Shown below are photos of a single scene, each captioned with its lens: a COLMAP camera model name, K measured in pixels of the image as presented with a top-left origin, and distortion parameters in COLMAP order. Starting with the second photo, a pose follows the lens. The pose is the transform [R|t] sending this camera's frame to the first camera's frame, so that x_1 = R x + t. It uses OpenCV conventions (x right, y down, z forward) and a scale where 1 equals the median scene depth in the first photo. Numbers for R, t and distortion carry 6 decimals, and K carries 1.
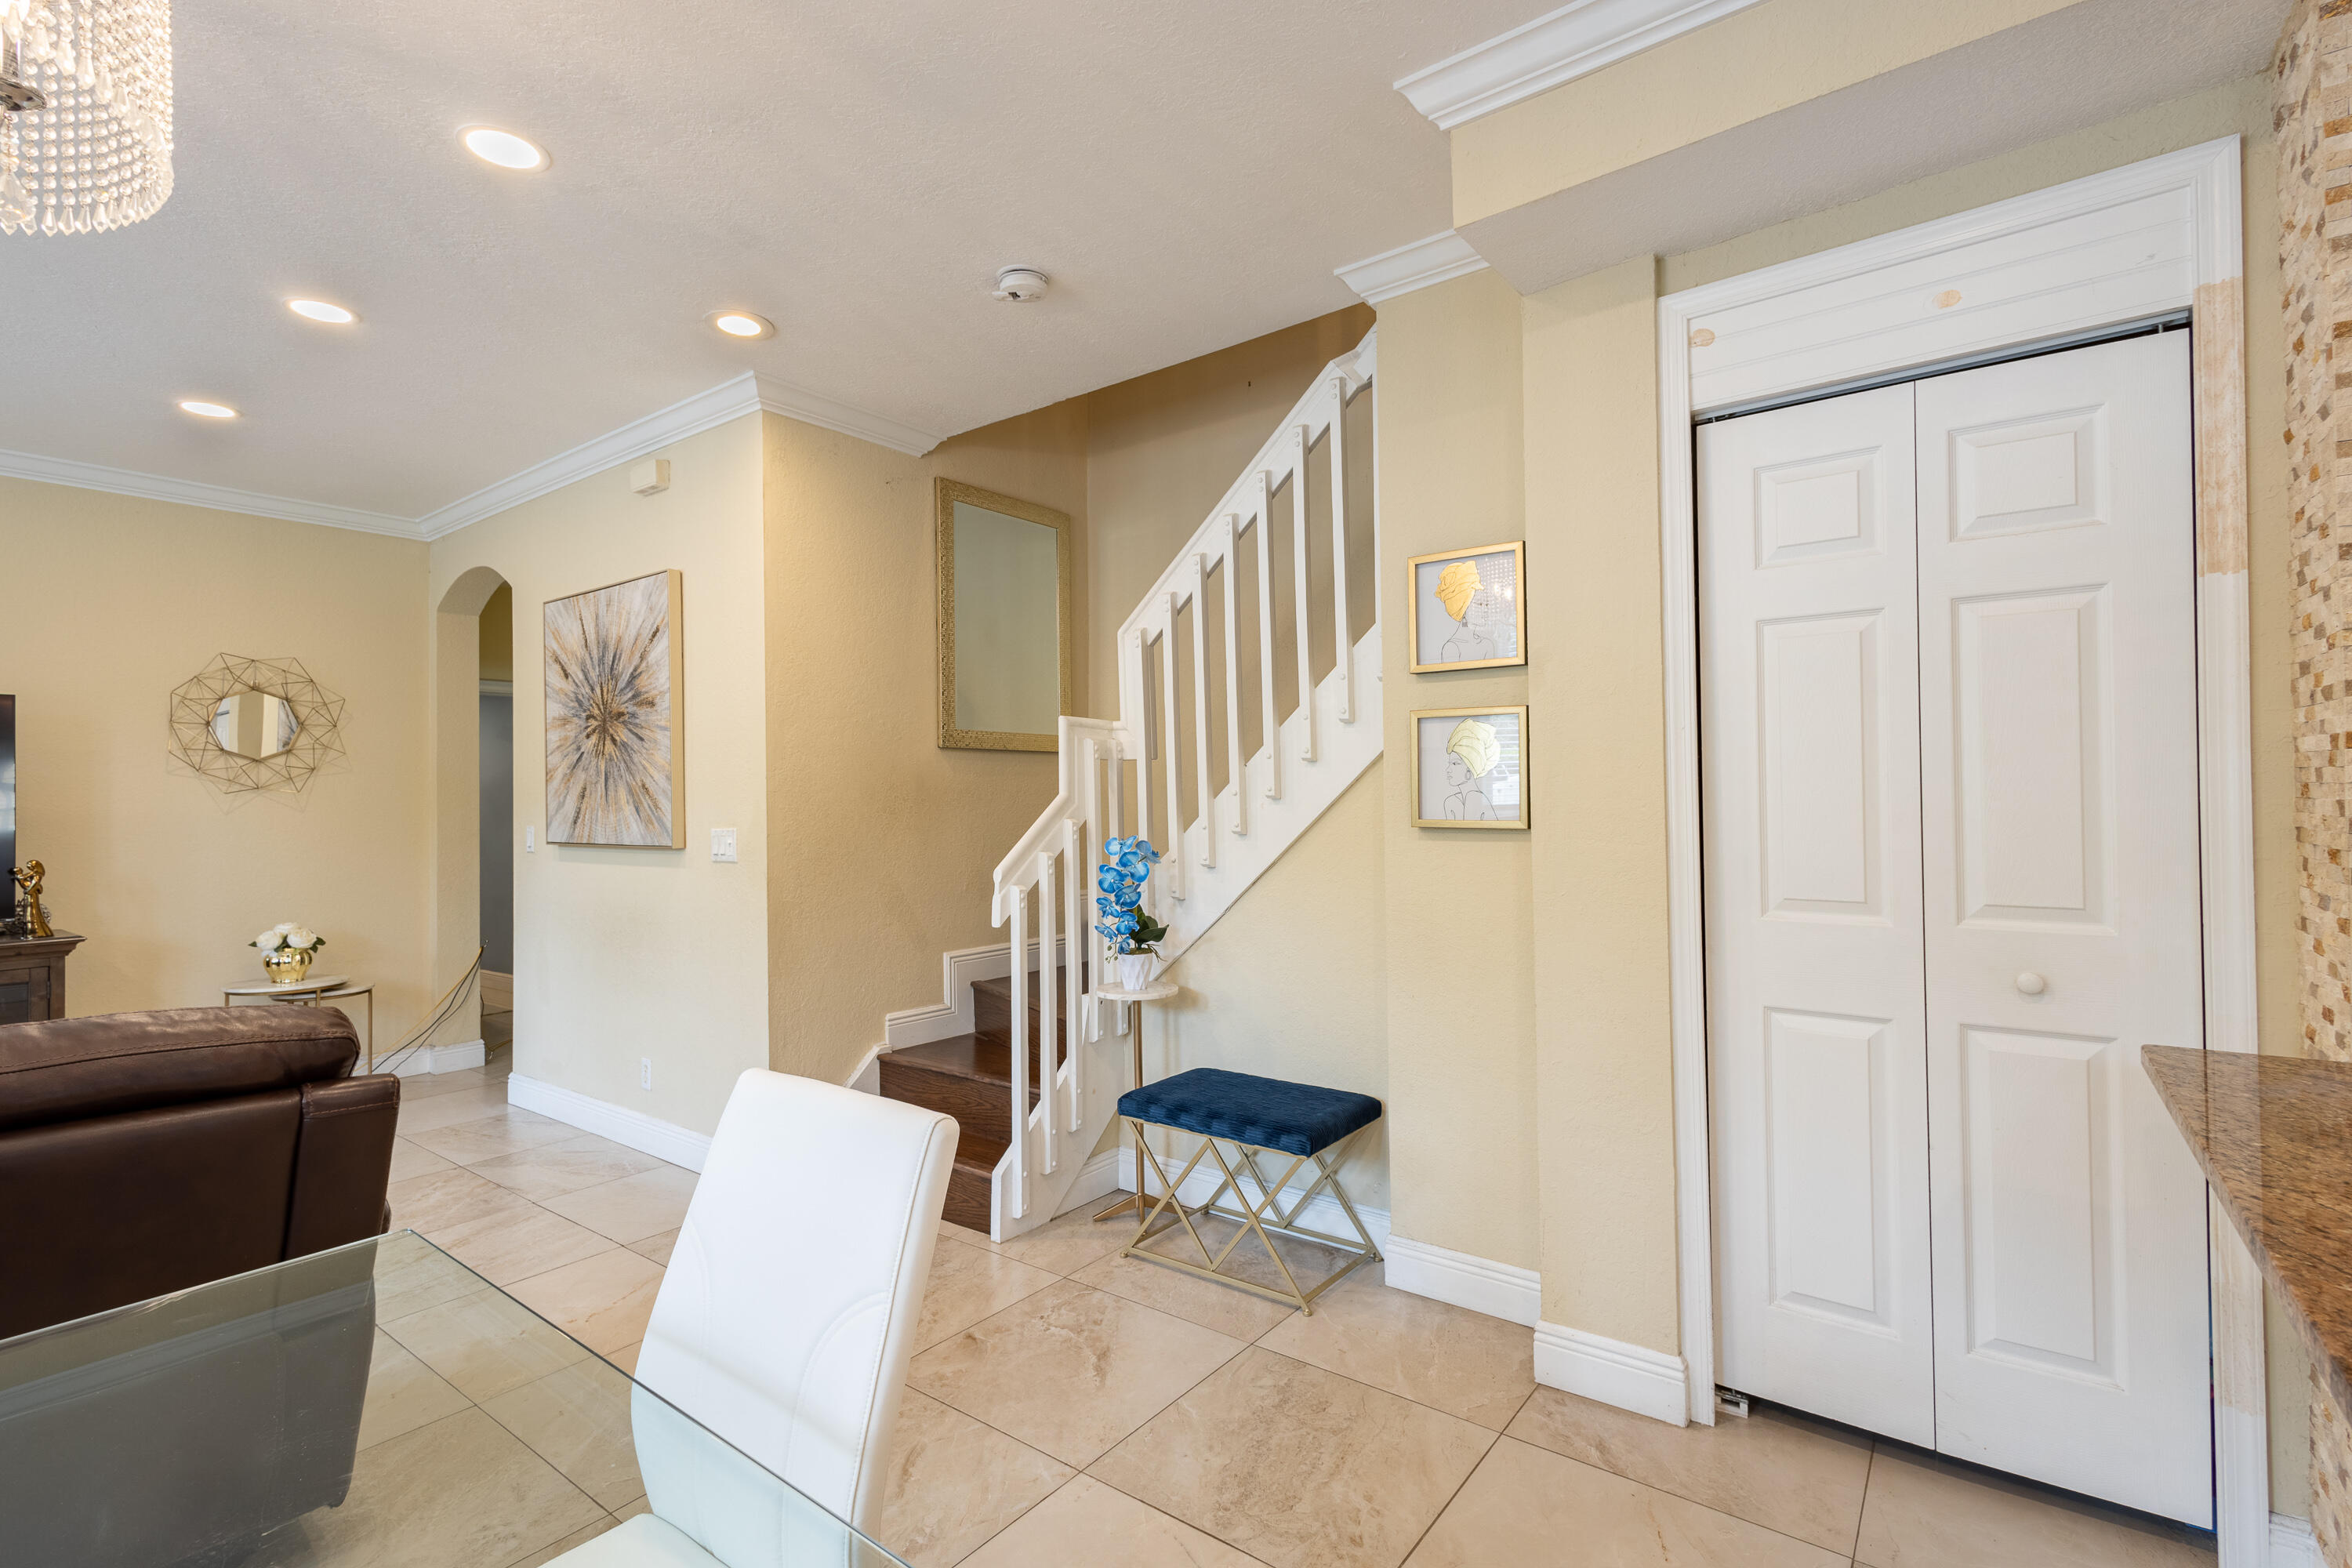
lens RADIAL K [[1078.0, 0, 1166.0], [0, 1078.0, 790.4], [0, 0, 1]] dist [0.002511, 0.000554]
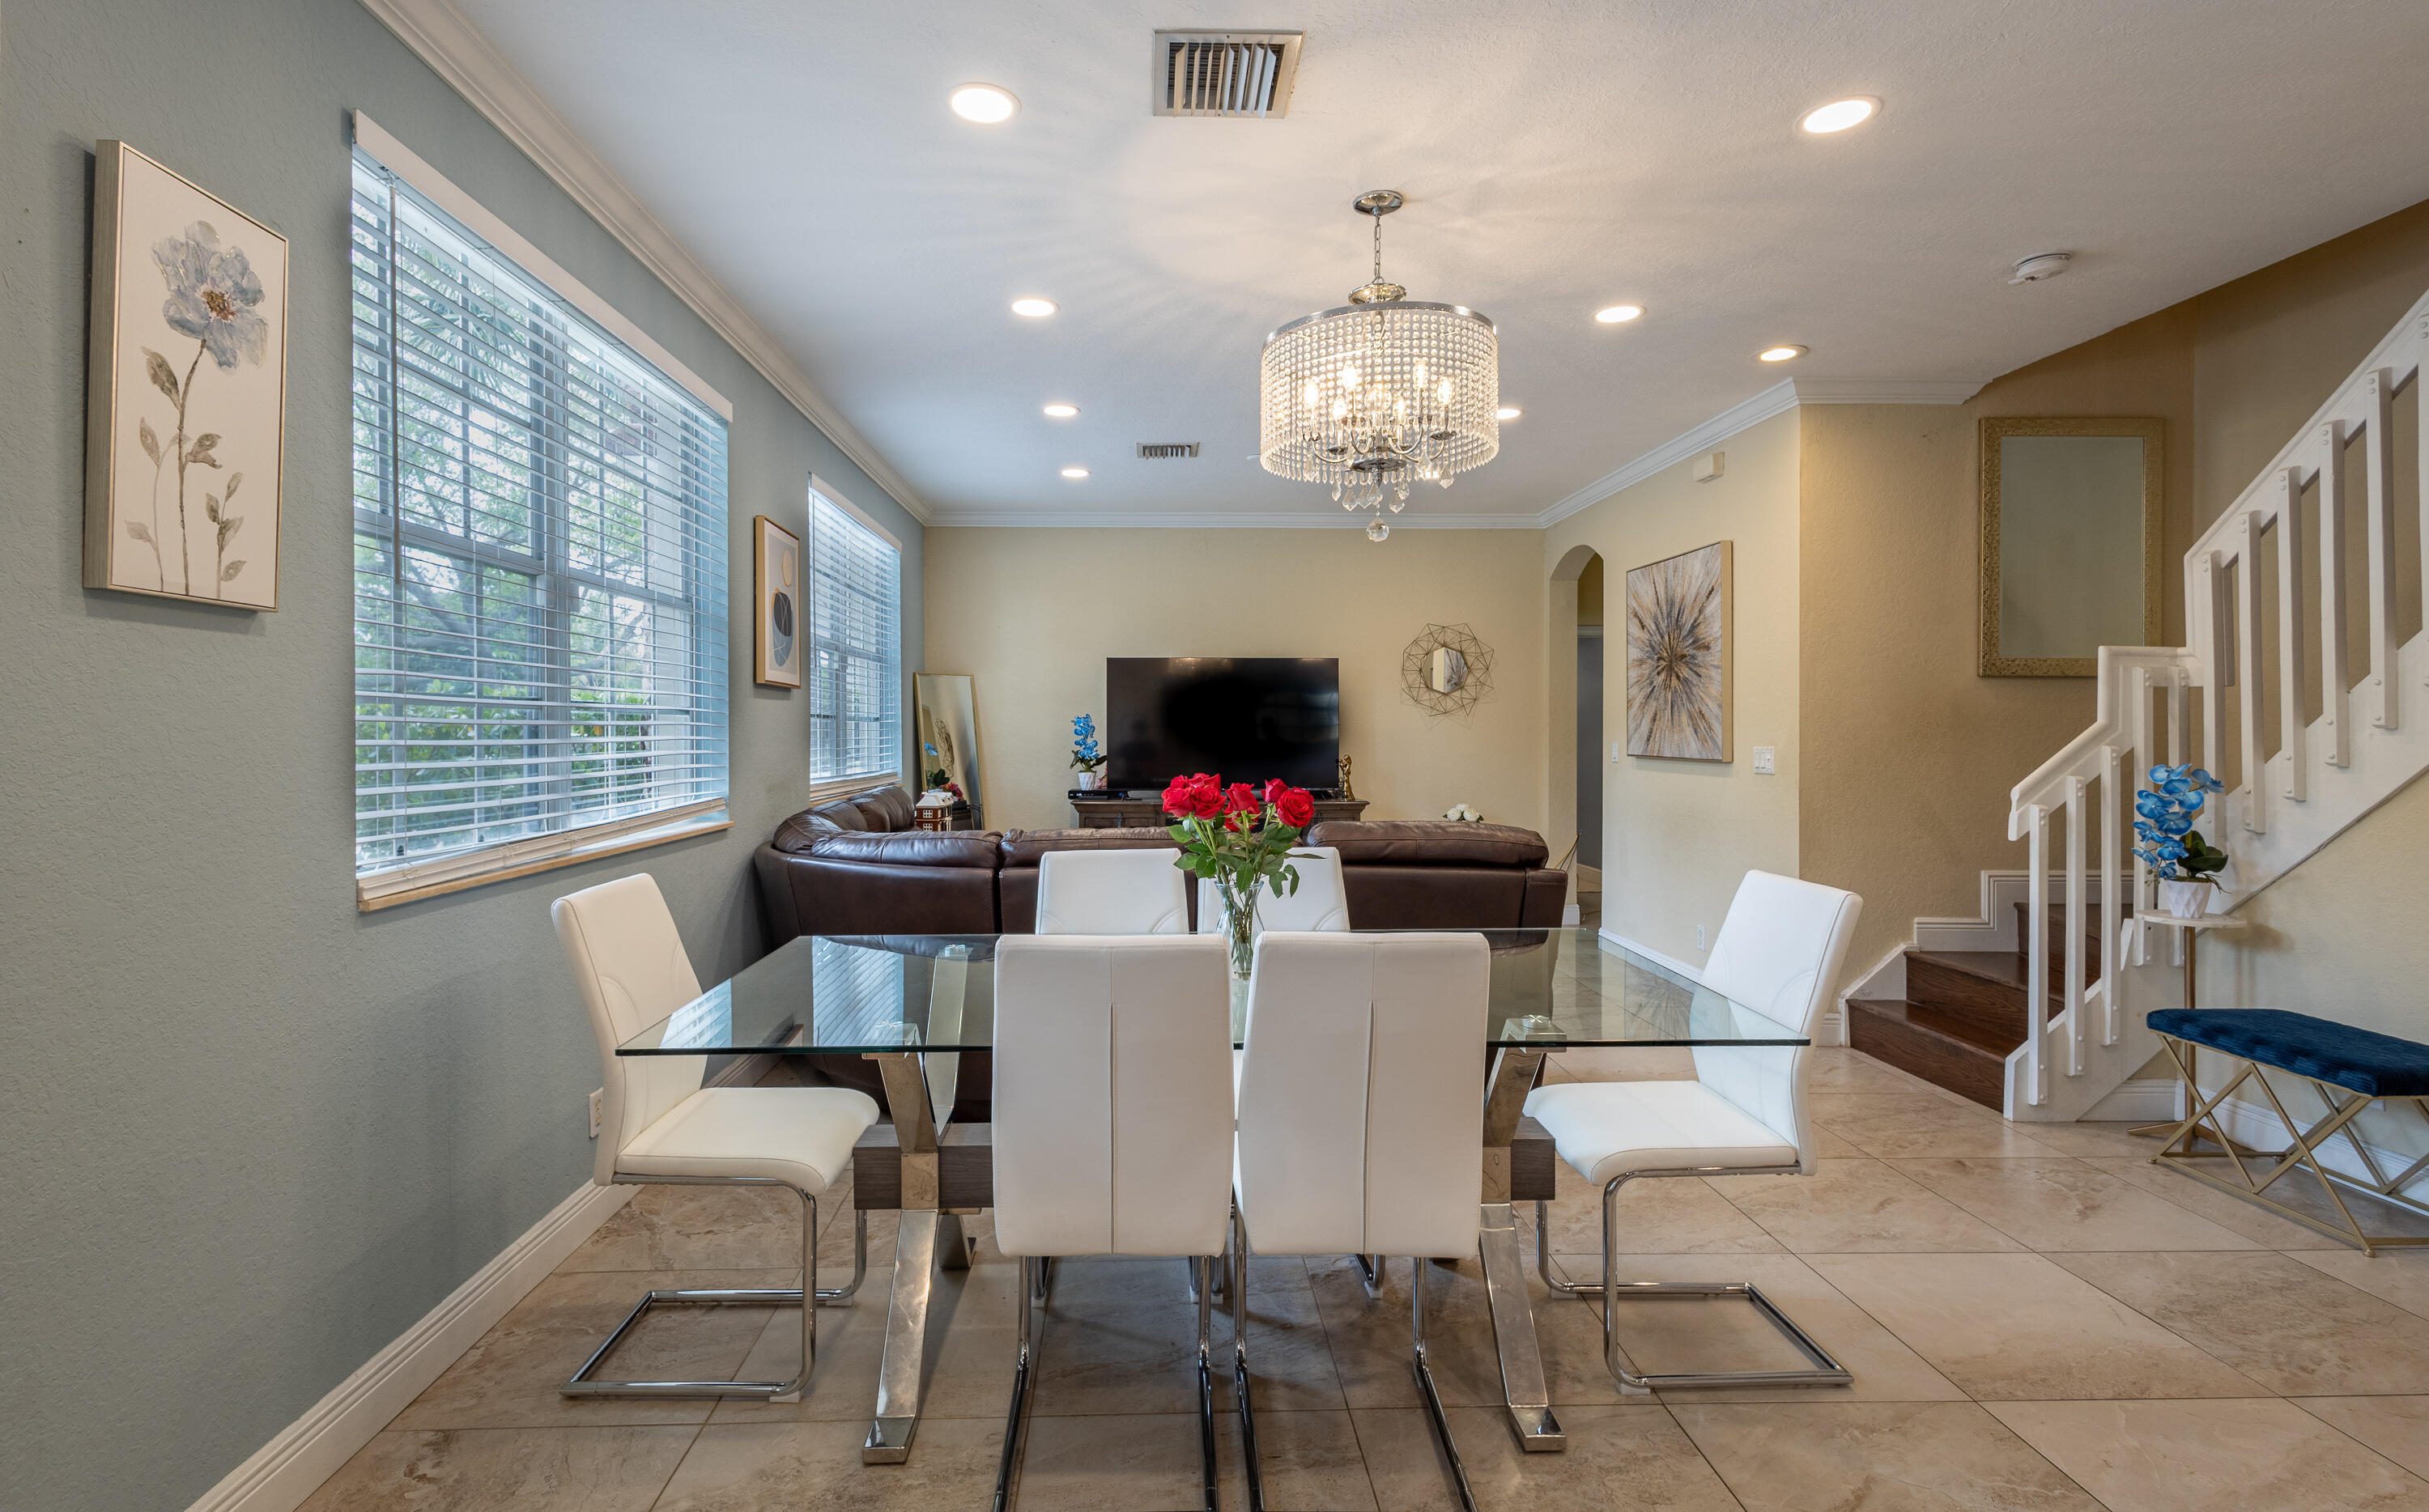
lens RADIAL K [[1131.2, 0, 1200.9], [0, 1131.2, 727.1], [0, 0, 1]] dist [0.022194, -0.000874]
pose [[0.646580, 0.012523, -0.762744, 0.184333], [-0.002522, 0.999895, 0.014278, -0.004753], [0.762842, -0.007308, 0.646543, -0.371179]]
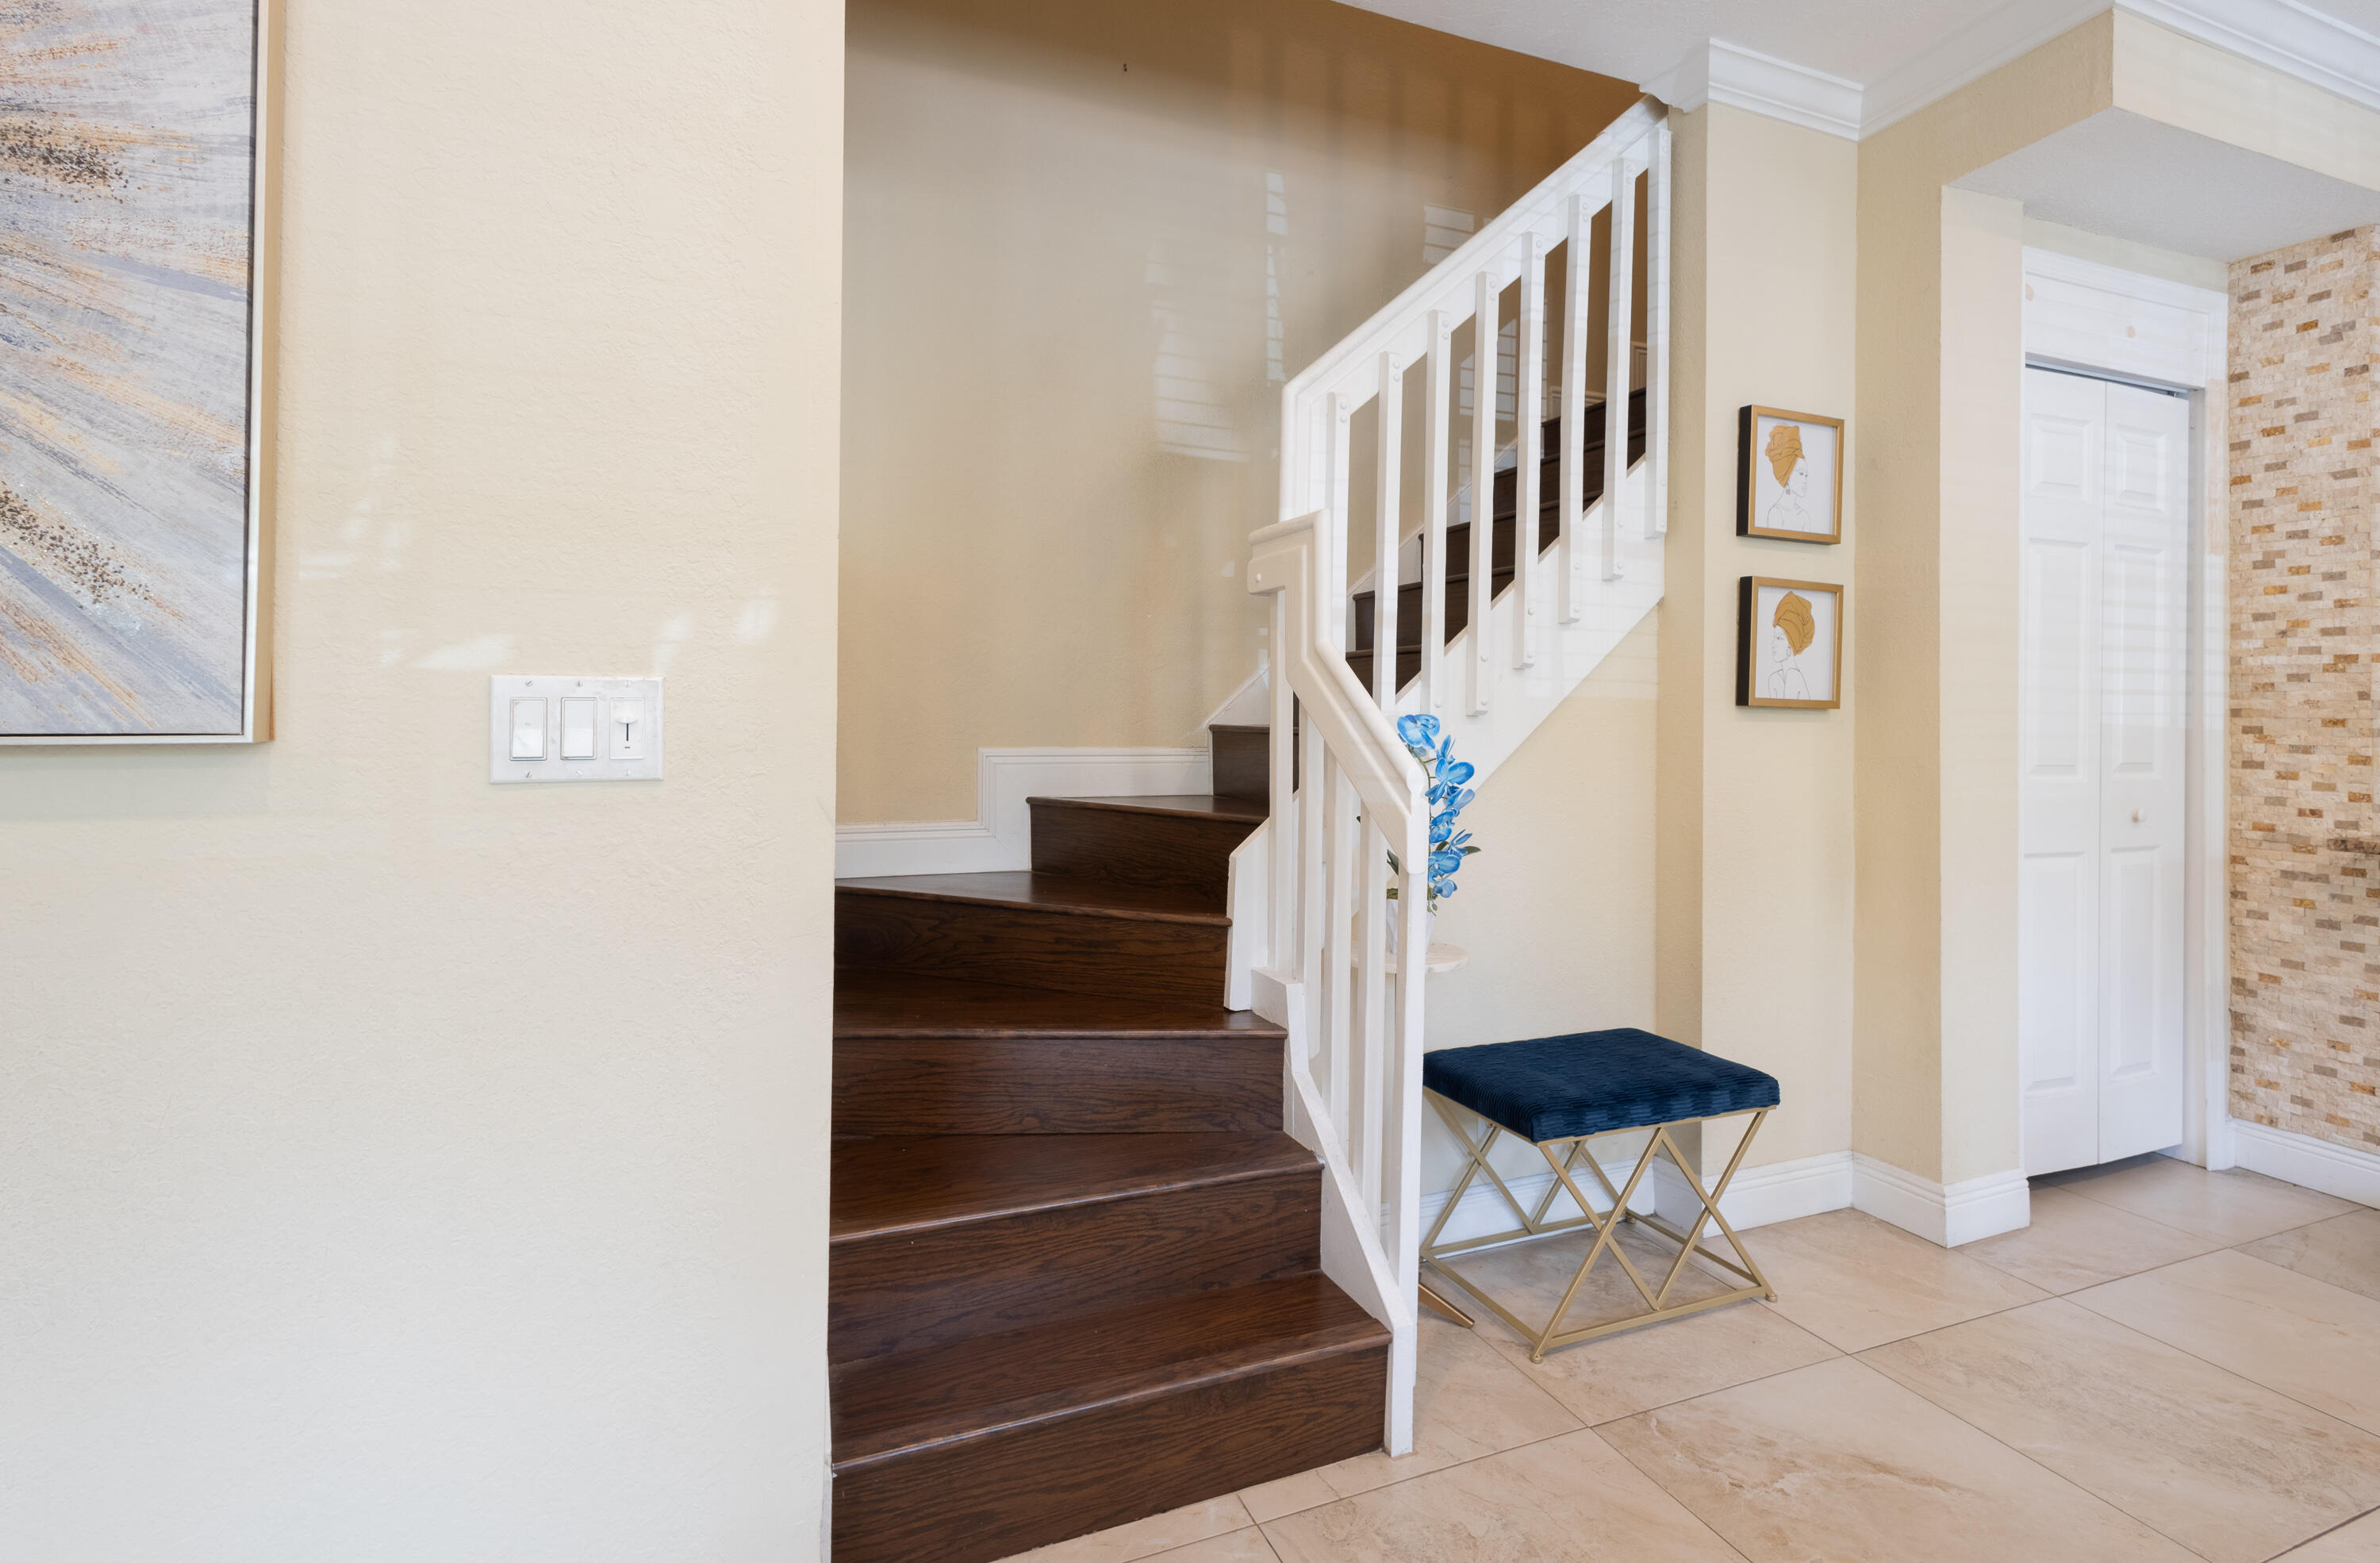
lens RADIAL K [[1154.6, 0, 1191.9], [0, 1154.6, 721.5], [0, 0, 1]] dist [-0.001773, -0.000700]
pose [[0.500115, 0.016150, 0.865809, -0.645205], [-0.024334, 0.999693, -0.004591, 0.048726], [-0.865617, -0.018773, 0.500354, 0.723003]]
